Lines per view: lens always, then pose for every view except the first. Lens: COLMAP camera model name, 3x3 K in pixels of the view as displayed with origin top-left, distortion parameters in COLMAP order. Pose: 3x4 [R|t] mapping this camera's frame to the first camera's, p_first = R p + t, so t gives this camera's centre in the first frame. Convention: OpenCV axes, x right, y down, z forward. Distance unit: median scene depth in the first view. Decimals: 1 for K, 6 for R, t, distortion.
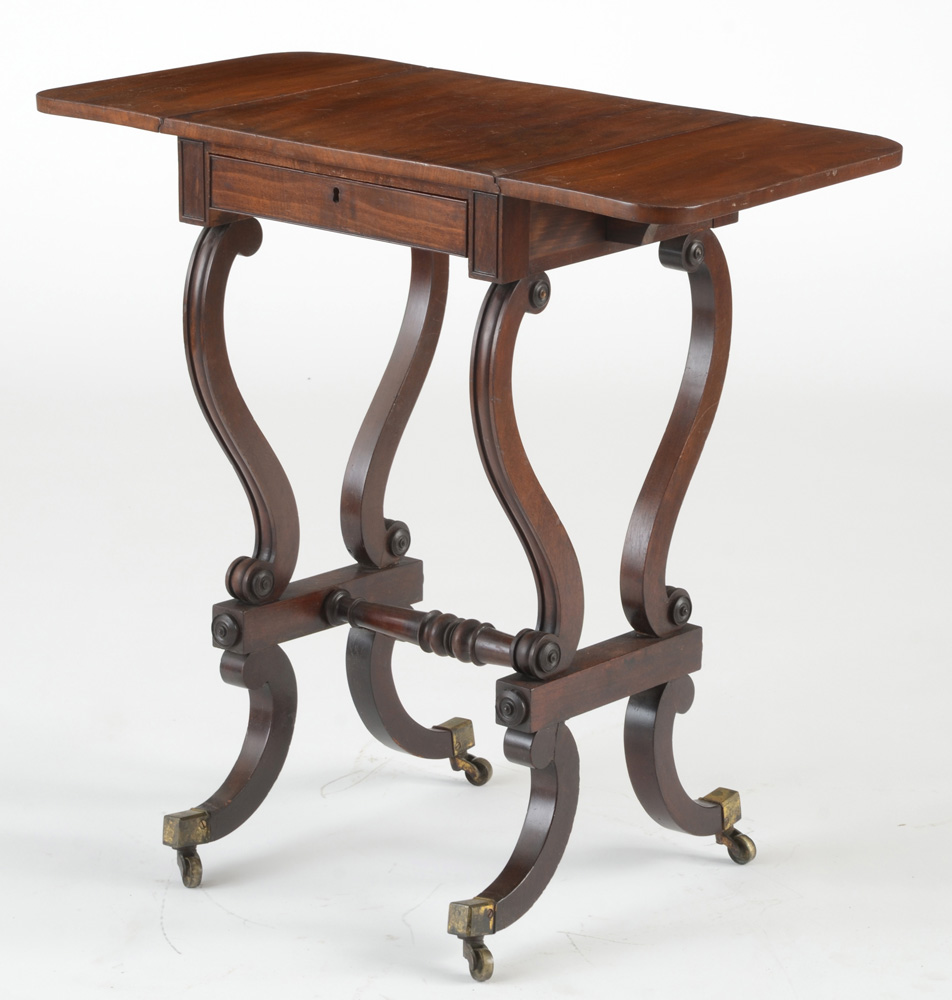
lens RADIAL K [[4263.9, 0, 498.1], [0, 4263.9, 324.4], [0, 0, 1]] dist [0.579983, 0.000000]
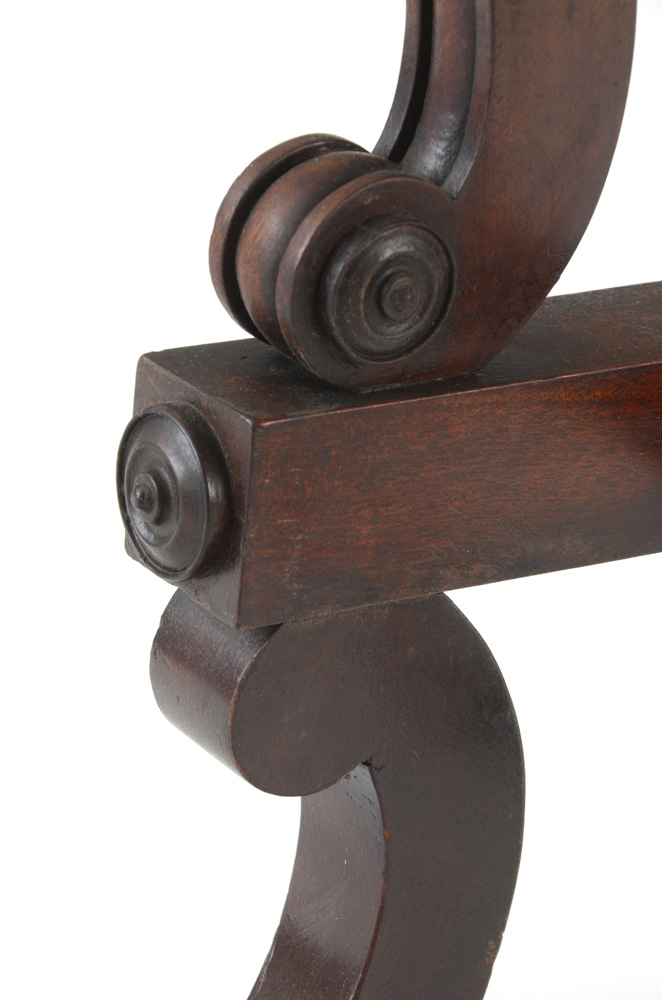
lens RADIAL K [[3538.3, 0, 329.7], [0, 3538.3, 500.0], [0, 0, 1]] dist [0.680013, 0.000000]
pose [[0.962179, 0.166952, -0.215266, -0.021618], [-0.131226, 0.976526, 0.170813, 0.043503], [0.238730, -0.136104, 0.961501, 0.858889]]
